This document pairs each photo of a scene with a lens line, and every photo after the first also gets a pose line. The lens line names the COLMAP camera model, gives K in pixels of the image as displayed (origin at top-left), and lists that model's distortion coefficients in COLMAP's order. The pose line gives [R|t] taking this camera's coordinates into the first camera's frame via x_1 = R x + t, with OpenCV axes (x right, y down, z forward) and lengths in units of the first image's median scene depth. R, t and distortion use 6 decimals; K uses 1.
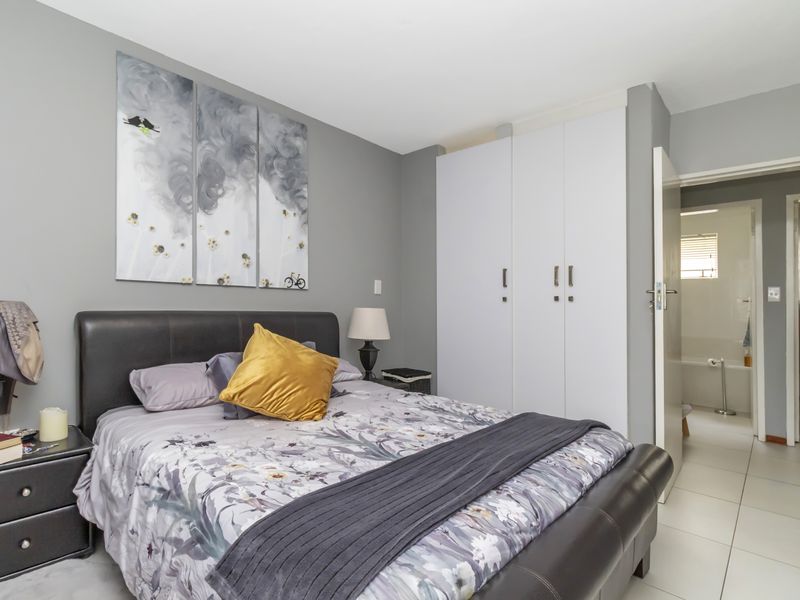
lens RADIAL K [[412.0, 0, 400.0], [0, 412.0, 300.0], [0, 0, 1]] dist [-0.002610, 0.000079]
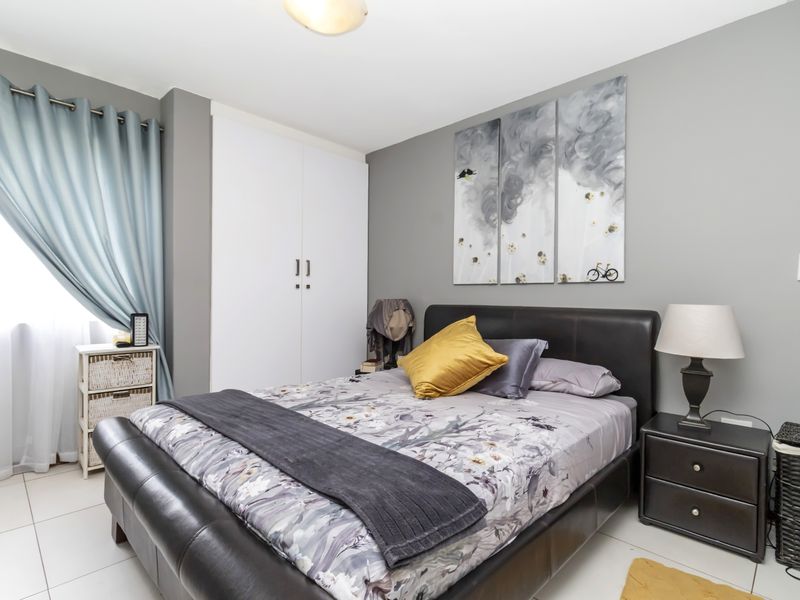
lens RADIAL K [[386.5, 0, 400.2], [0, 386.5, 307.2], [0, 0, 1]] dist [0.003907, 0.000559]
pose [[-0.001656, 0.001825, -0.999997, 0.621030], [0.000435, 0.999998, 0.001824, 0.026617], [0.999999, -0.000432, -0.001656, 0.676616]]
